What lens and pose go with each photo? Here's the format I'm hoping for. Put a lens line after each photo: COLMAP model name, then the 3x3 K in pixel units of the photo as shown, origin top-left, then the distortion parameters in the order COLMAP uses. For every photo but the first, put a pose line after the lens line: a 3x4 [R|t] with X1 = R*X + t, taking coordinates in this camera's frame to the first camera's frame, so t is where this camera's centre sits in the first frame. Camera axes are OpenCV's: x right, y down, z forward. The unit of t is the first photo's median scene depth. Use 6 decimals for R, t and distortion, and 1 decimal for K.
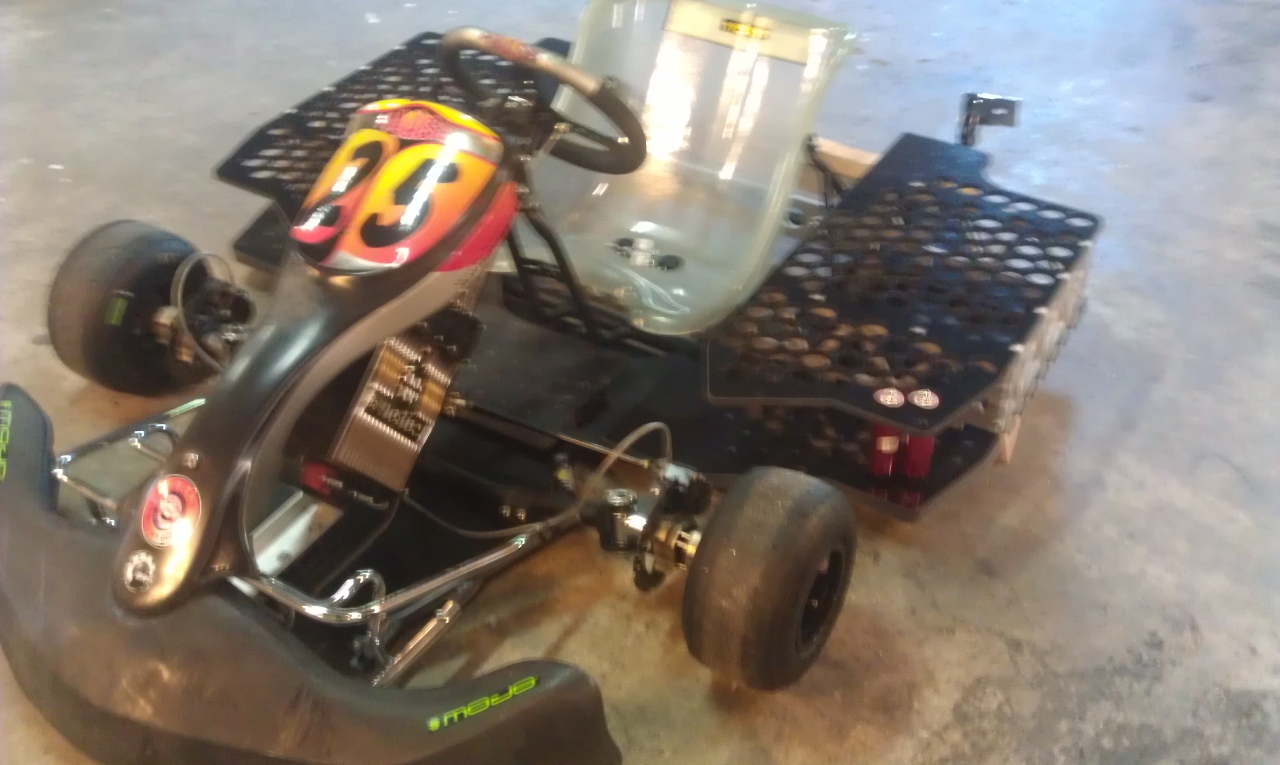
lens RADIAL K [[1436.9, 0, 638.3], [0, 1436.9, 306.5], [0, 0, 1]] dist [0.004754, -0.143395]
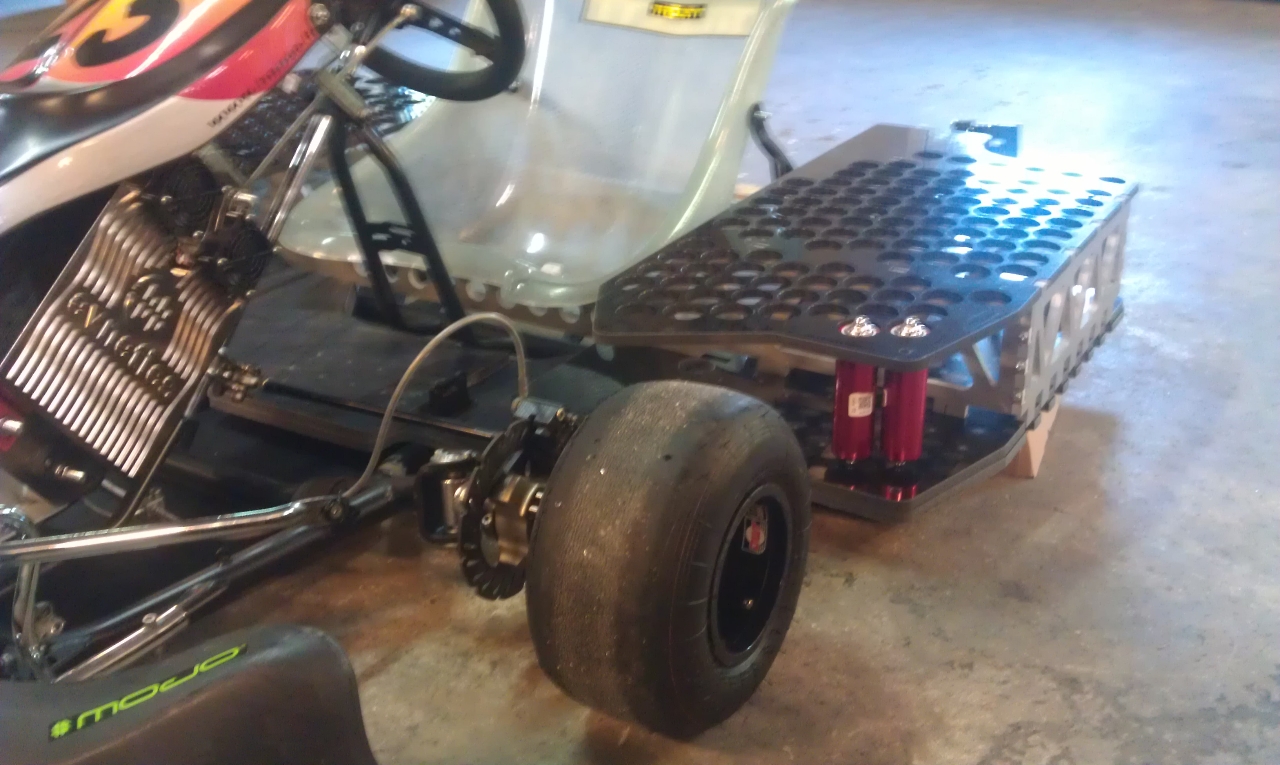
lens RADIAL K [[1436.9, 0, 638.3], [0, 1436.9, 306.5], [0, 0, 1]] dist [0.004754, -0.143395]
pose [[0.999907, -0.013590, -0.001268, 0.074806], [0.012936, 0.973209, -0.229559, 0.217294], [0.004354, 0.229522, 0.973294, 0.343348]]
